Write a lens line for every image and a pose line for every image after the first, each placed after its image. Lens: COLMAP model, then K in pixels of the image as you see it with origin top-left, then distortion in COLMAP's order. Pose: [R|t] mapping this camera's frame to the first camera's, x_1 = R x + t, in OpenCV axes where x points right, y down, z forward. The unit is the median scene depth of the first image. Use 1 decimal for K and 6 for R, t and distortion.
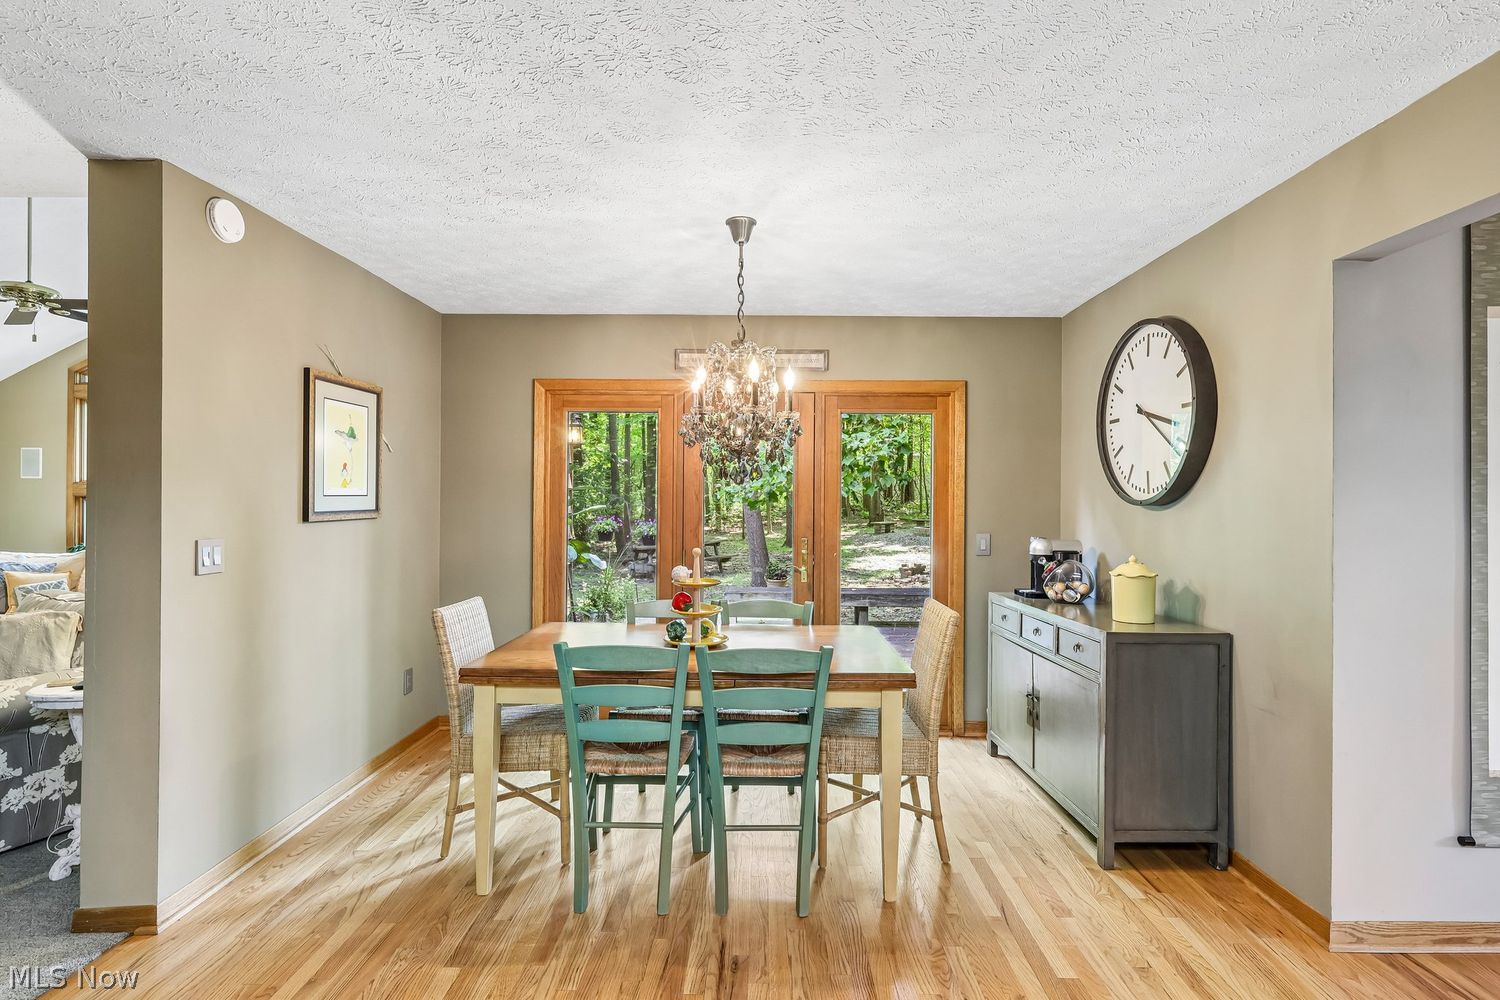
lens RADIAL K [[692.3, 0, 752.8], [0, 692.3, 498.1], [0, 0, 1]] dist [-0.004863, 0.003198]
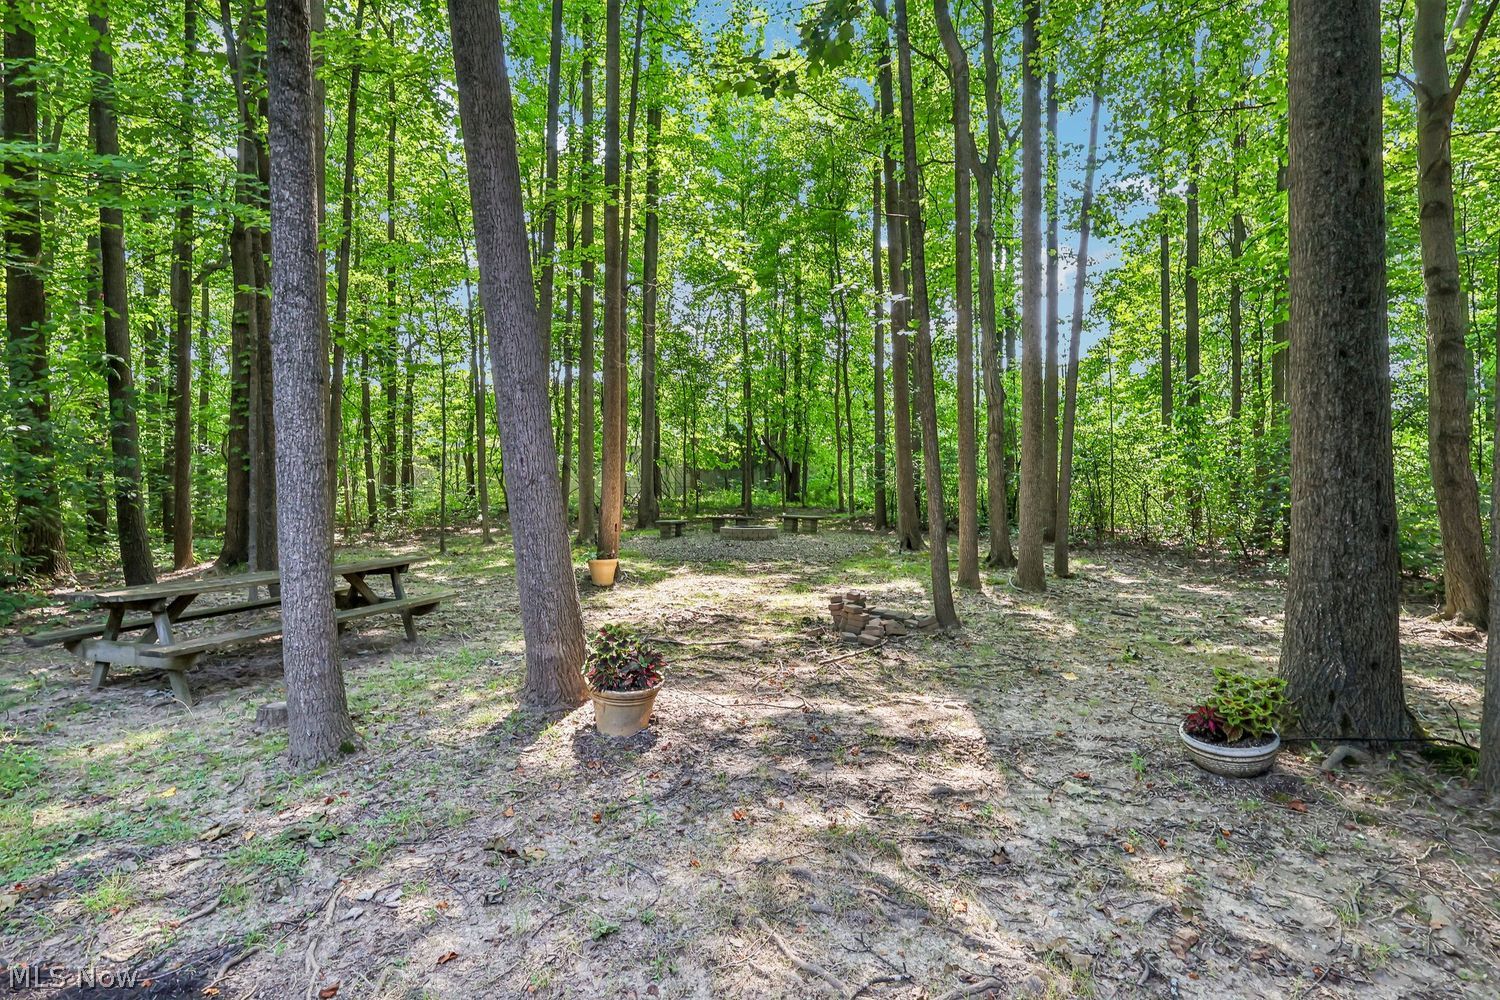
lens RADIAL K [[692.3, 0, 748.1], [0, 692.3, 499.5], [0, 0, 1]] dist [-0.004863, 0.003198]
pose [[0.906540, 0.003941, 0.422101, -0.037640], [-0.001103, 0.999975, -0.006969, 0.028144], [-0.422118, 0.005852, 0.906522, 0.548342]]
